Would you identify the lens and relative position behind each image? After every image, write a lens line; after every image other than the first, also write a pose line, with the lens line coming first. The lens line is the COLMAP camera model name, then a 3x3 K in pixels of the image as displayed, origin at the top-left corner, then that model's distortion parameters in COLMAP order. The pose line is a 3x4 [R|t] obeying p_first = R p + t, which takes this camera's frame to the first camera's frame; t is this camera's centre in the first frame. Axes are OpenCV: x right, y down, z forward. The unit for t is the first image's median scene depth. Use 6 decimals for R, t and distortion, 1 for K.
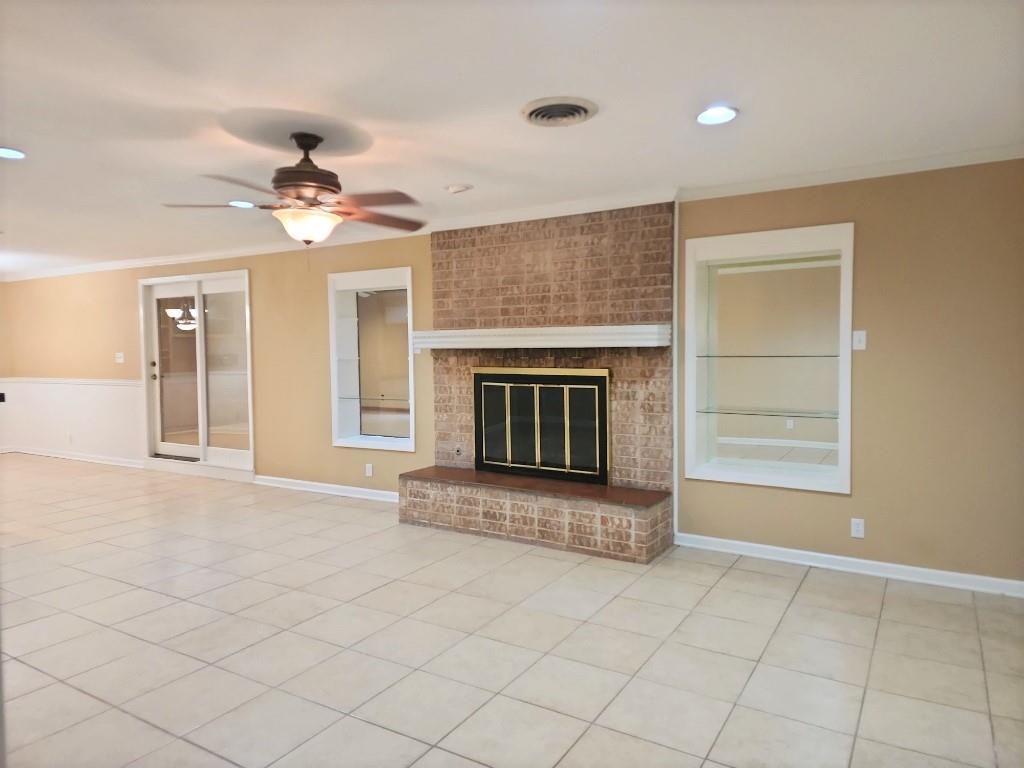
lens RADIAL K [[684.8, 0, 503.6], [0, 684.8, 375.1], [0, 0, 1]] dist [0.090599, -0.082989]
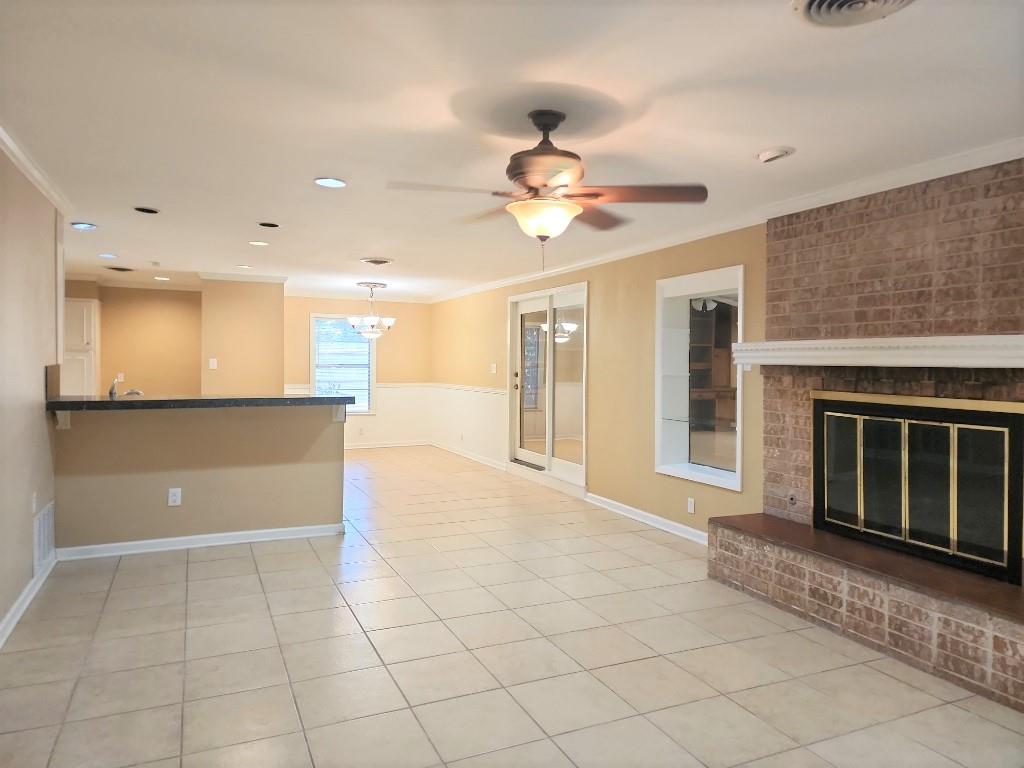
lens RADIAL K [[684.8, 0, 501.8], [0, 684.8, 370.9], [0, 0, 1]] dist [0.090599, -0.082989]
pose [[0.828962, 0.025346, -0.558730, 0.102536], [-0.040249, 0.999086, -0.014393, -0.008621], [0.557855, 0.034420, 0.829225, 0.177337]]
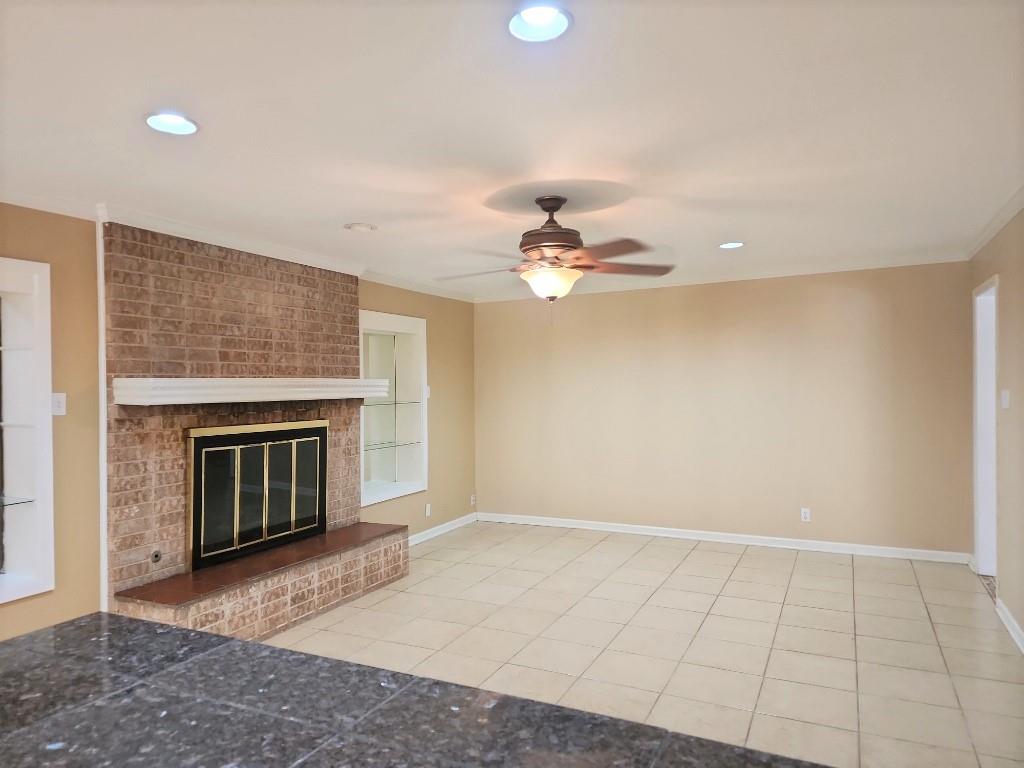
lens RADIAL K [[684.8, 0, 513.0], [0, 684.8, 385.6], [0, 0, 1]] dist [0.090599, -0.082989]
pose [[-0.112473, 0.008352, 0.993620, -0.848669], [0.051476, 0.998671, -0.002568, -0.039703], [-0.992321, 0.050859, -0.112754, 0.770180]]
